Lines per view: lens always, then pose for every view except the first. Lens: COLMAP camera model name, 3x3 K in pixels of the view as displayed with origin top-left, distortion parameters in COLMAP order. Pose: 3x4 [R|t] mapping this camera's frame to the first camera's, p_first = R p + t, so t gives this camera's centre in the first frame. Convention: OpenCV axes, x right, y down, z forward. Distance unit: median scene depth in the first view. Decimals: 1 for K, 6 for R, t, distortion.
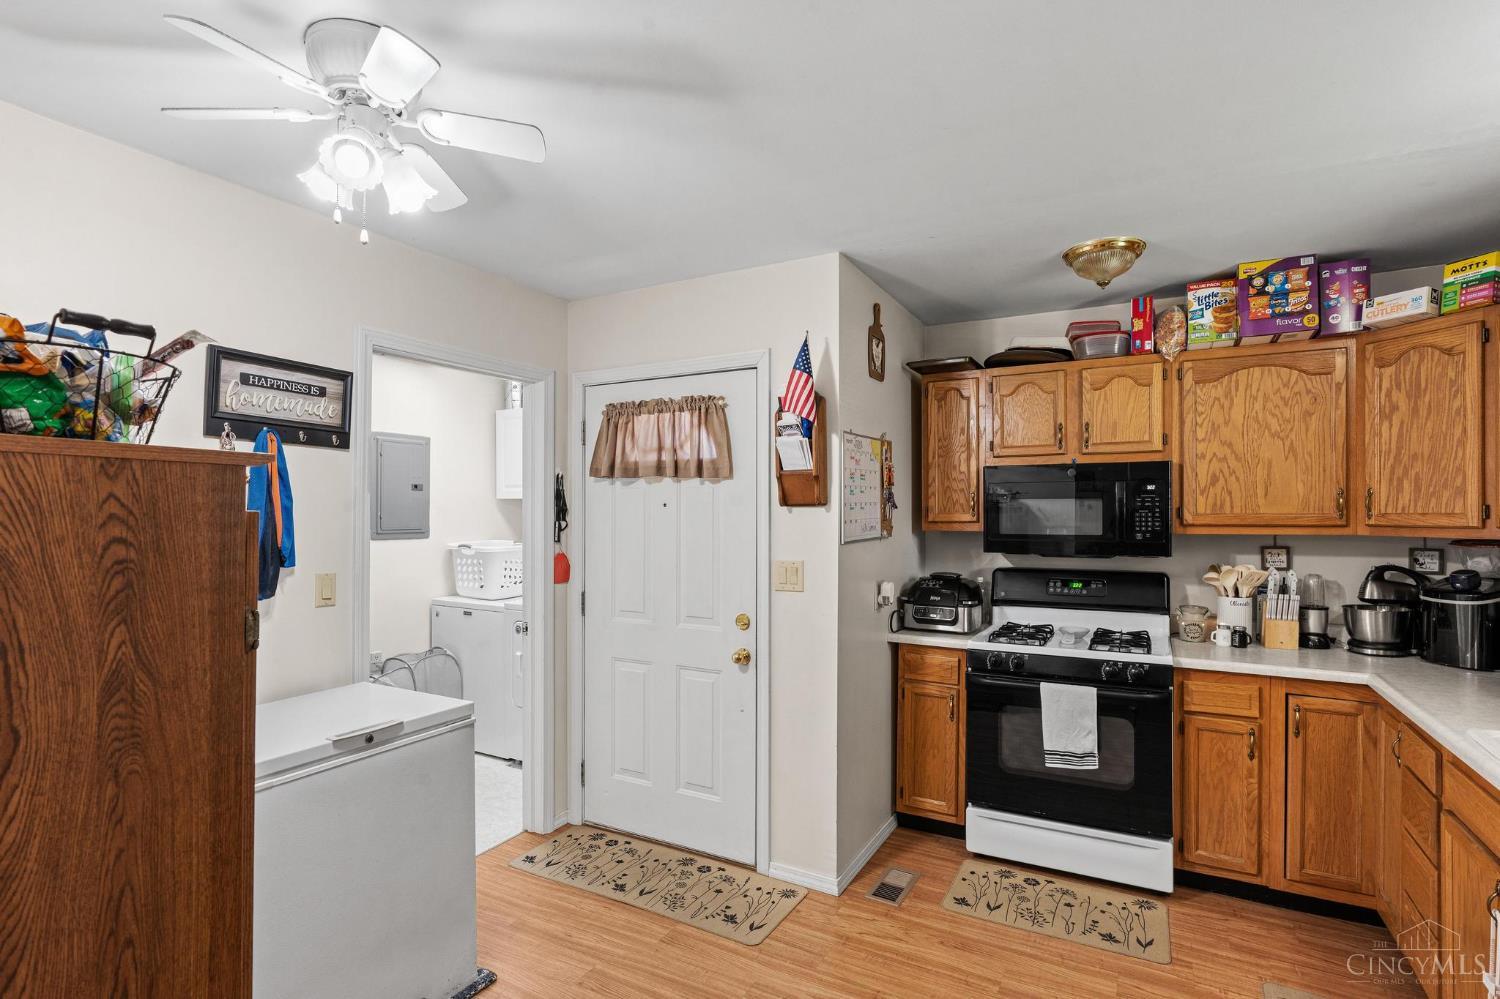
lens RADIAL K [[733.0, 0, 747.1], [0, 733.0, 512.9], [0, 0, 1]] dist [-0.001141, -0.000176]
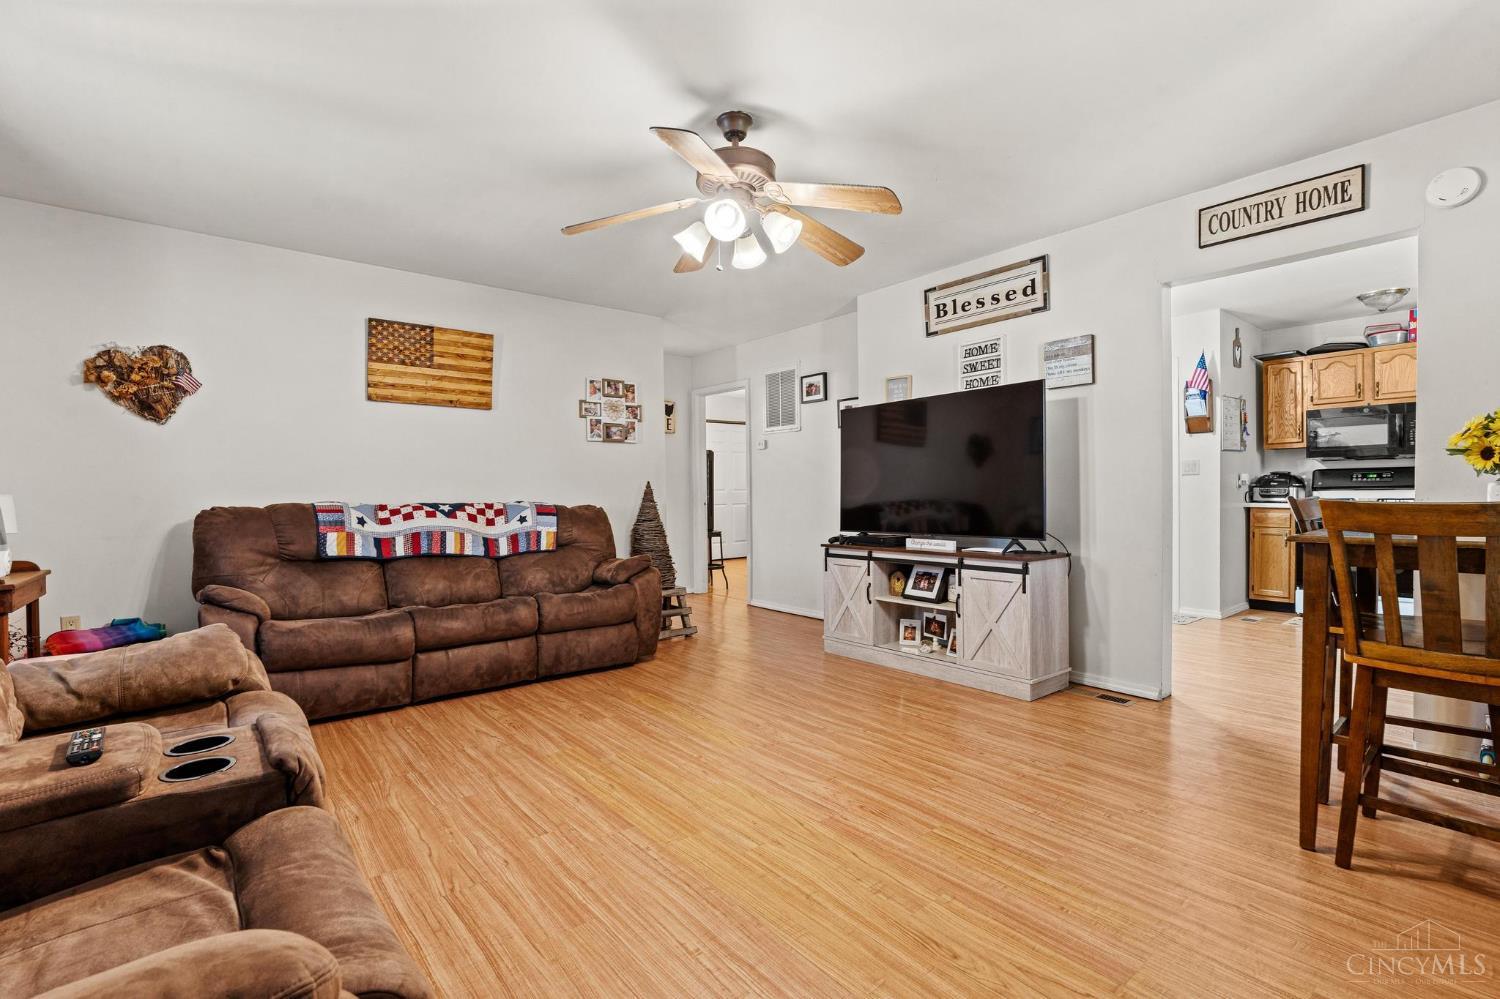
lens RADIAL K [[663.3, 0, 750.0], [0, 663.3, 499.5], [0, 0, 1]] dist [-0.002974, -0.000440]
pose [[0.928113, -0.008238, -0.372207, -0.387513], [0.014096, 0.999816, 0.013019, 0.130073], [0.372032, -0.017330, 0.928058, -1.154450]]
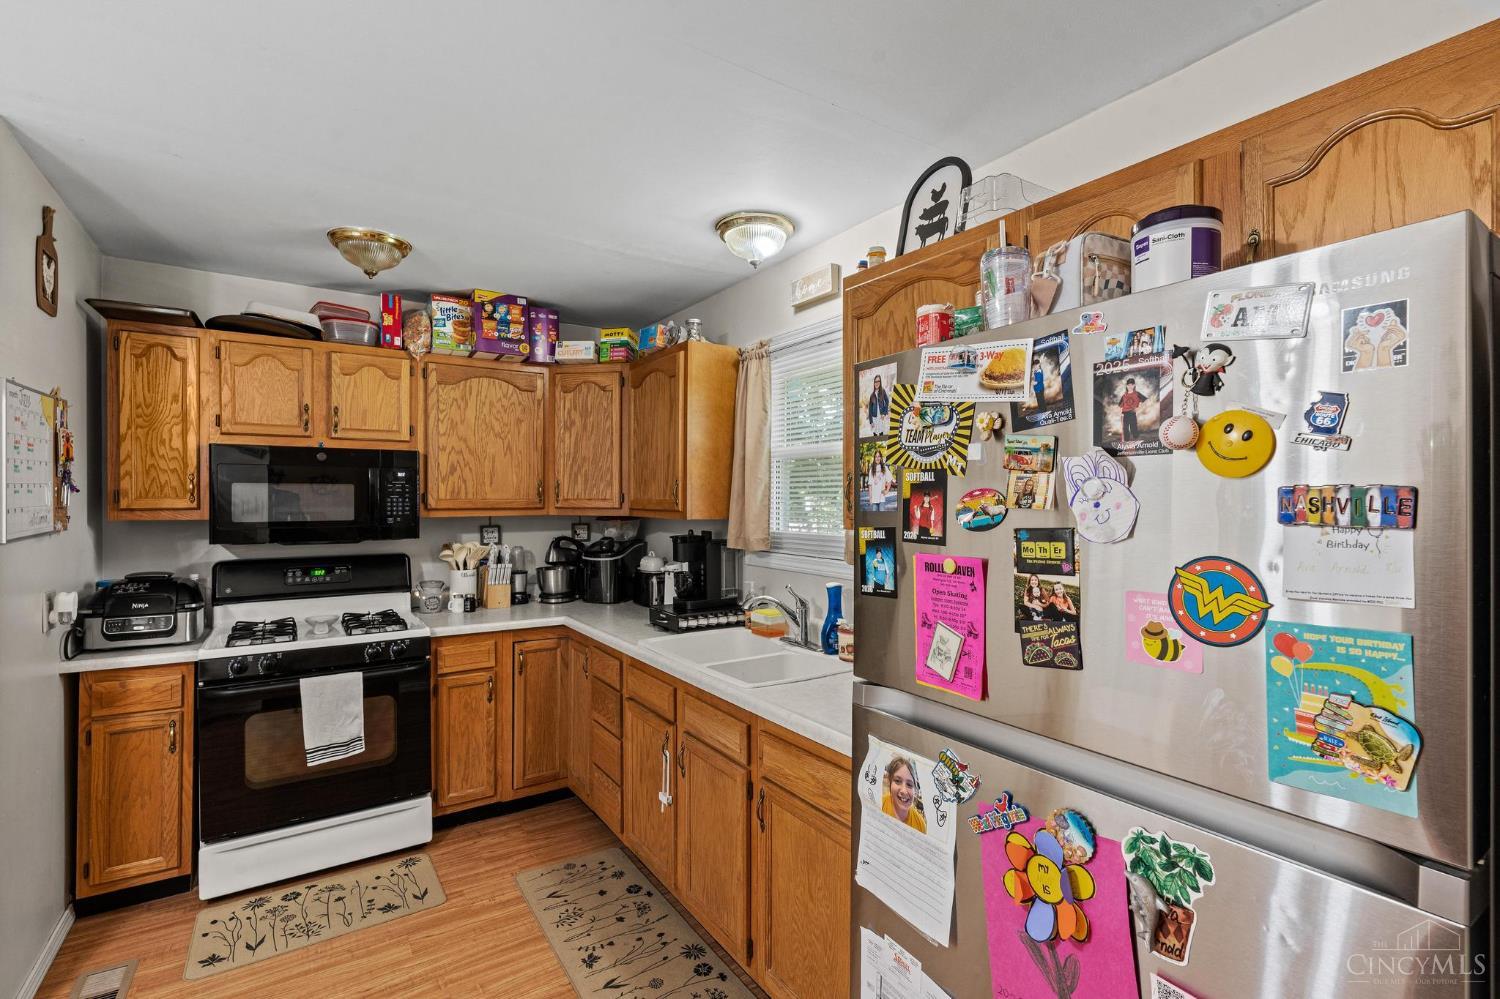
lens RADIAL K [[694.4, 0, 754.2], [0, 694.4, 500.4], [0, 0, 1]] dist [-0.001326, 0.000585]
pose [[0.462967, -0.002108, 0.886373, -0.112511], [-0.001551, 0.999994, 0.003188, -0.001040], [-0.886374, -0.002851, 0.462961, 0.073210]]
